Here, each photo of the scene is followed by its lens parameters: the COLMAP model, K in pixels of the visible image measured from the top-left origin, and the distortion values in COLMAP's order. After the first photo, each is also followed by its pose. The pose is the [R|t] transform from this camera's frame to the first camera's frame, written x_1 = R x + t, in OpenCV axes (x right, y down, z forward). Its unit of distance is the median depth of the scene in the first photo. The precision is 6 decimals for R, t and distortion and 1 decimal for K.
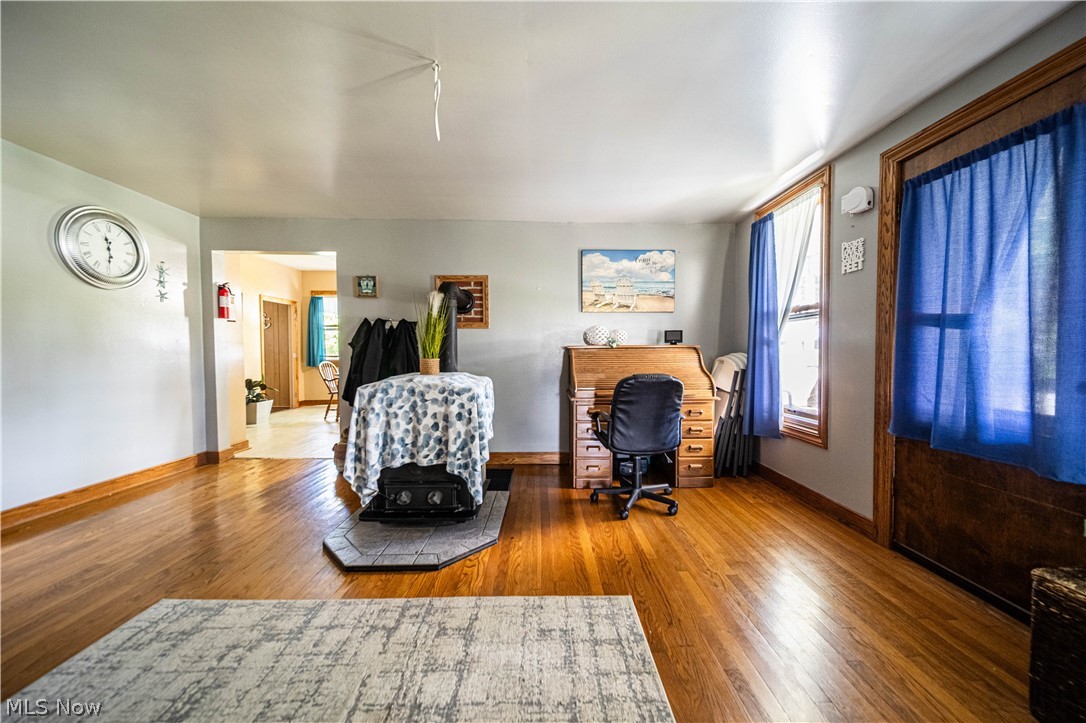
lens RADIAL K [[382.8, 0, 549.6], [0, 382.8, 359.4], [0, 0, 1]] dist [-0.003277, -0.000270]
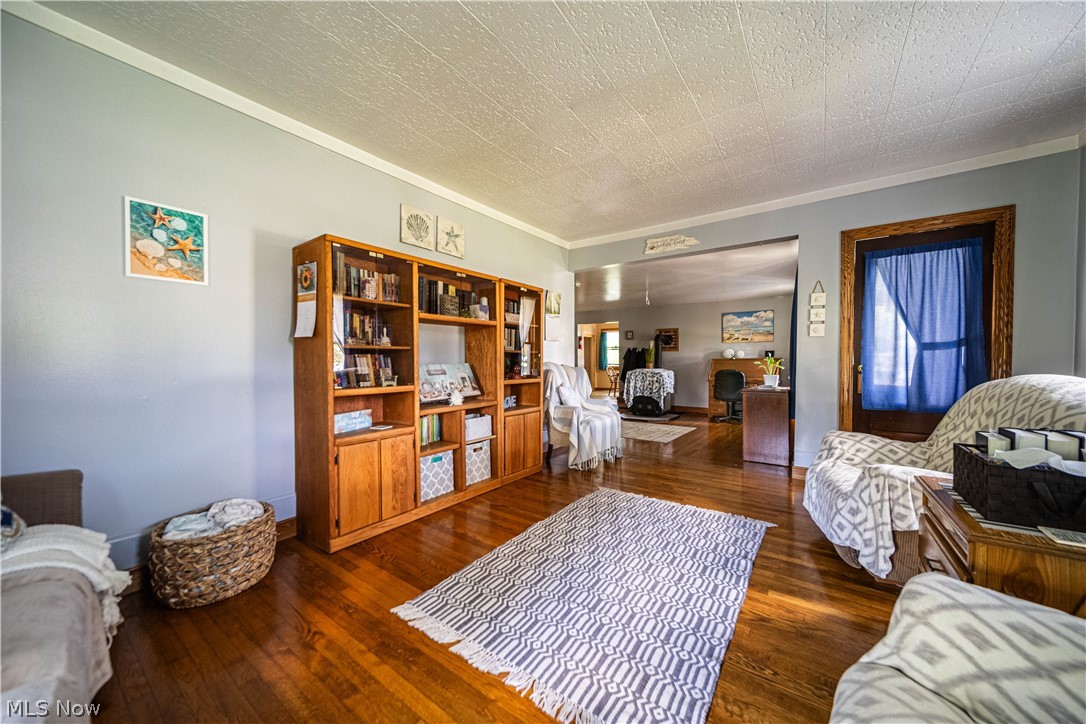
lens RADIAL K [[382.8, 0, 548.4], [0, 382.8, 364.1], [0, 0, 1]] dist [-0.003277, -0.000270]
pose [[0.799595, 0.004865, -0.600519, 0.822515], [-0.014905, 0.999820, -0.011746, 0.049783], [0.600354, 0.018343, 0.799524, -1.799626]]
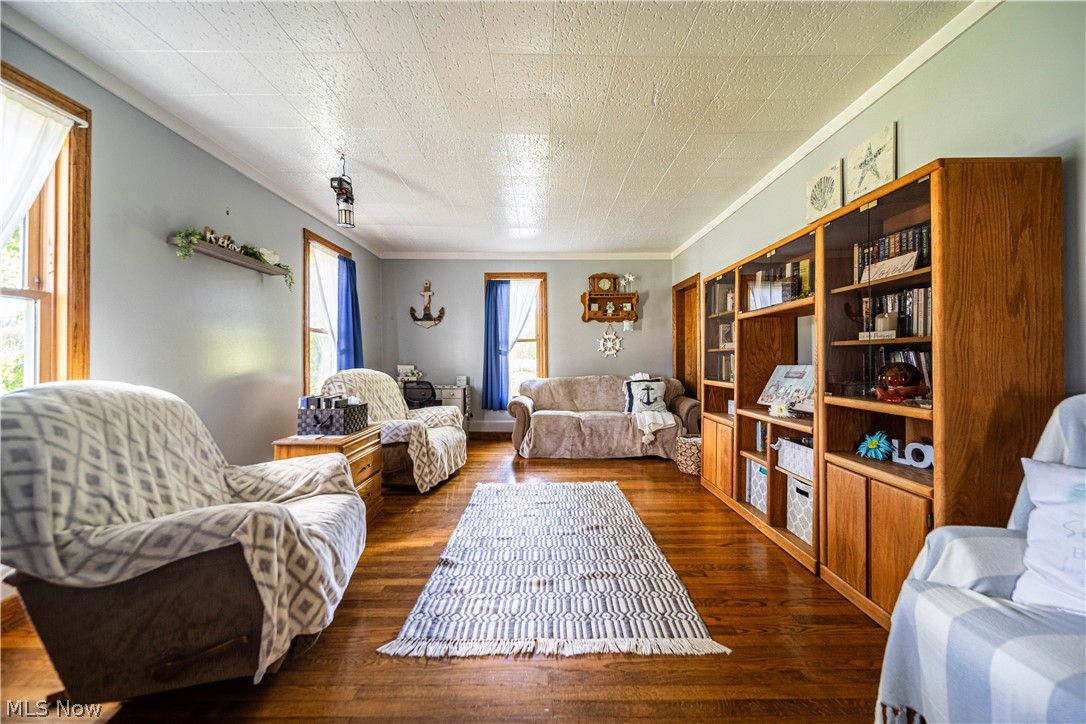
lens RADIAL K [[382.8, 0, 543.7], [0, 382.8, 359.8], [0, 0, 1]] dist [-0.003277, -0.000270]
pose [[-0.999780, 0.004450, 0.020501, 0.460815], [0.005022, 0.999597, 0.027946, 0.000473], [-0.020368, 0.028043, -0.999399, -0.167179]]
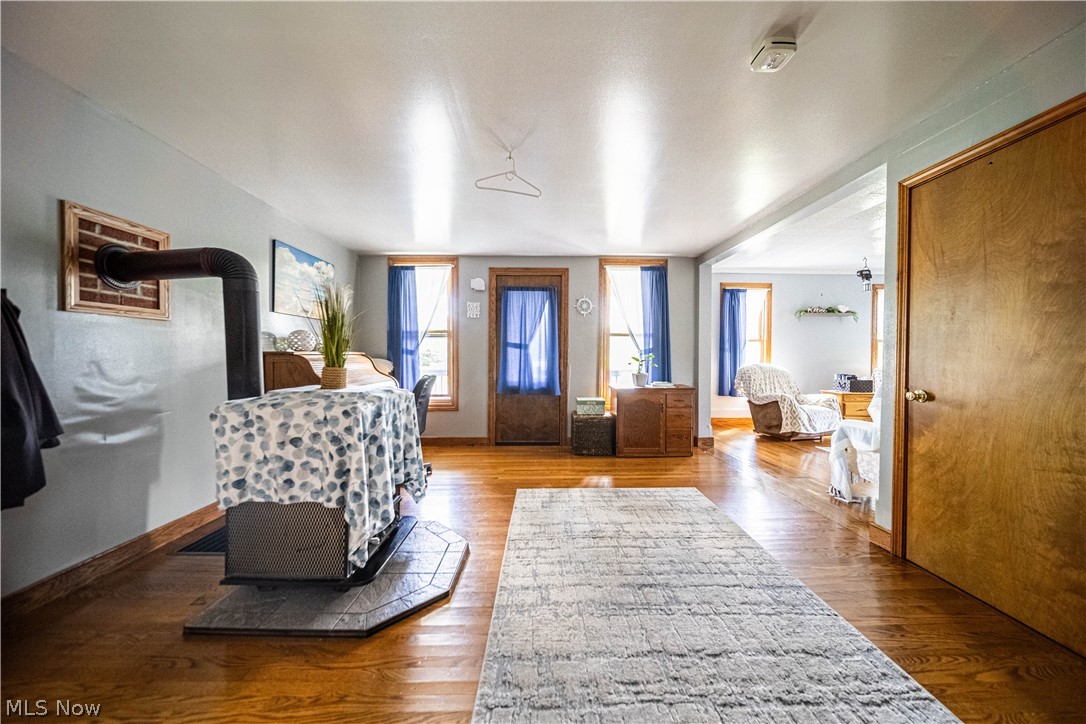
lens RADIAL K [[382.8, 0, 545.7], [0, 382.8, 360.0], [0, 0, 1]] dist [-0.003277, -0.000270]
pose [[0.000272, -0.008105, 0.999967, -1.081454], [0.019345, 0.999780, 0.008098, -0.015591], [-0.999813, 0.019342, 0.000428, 0.555745]]
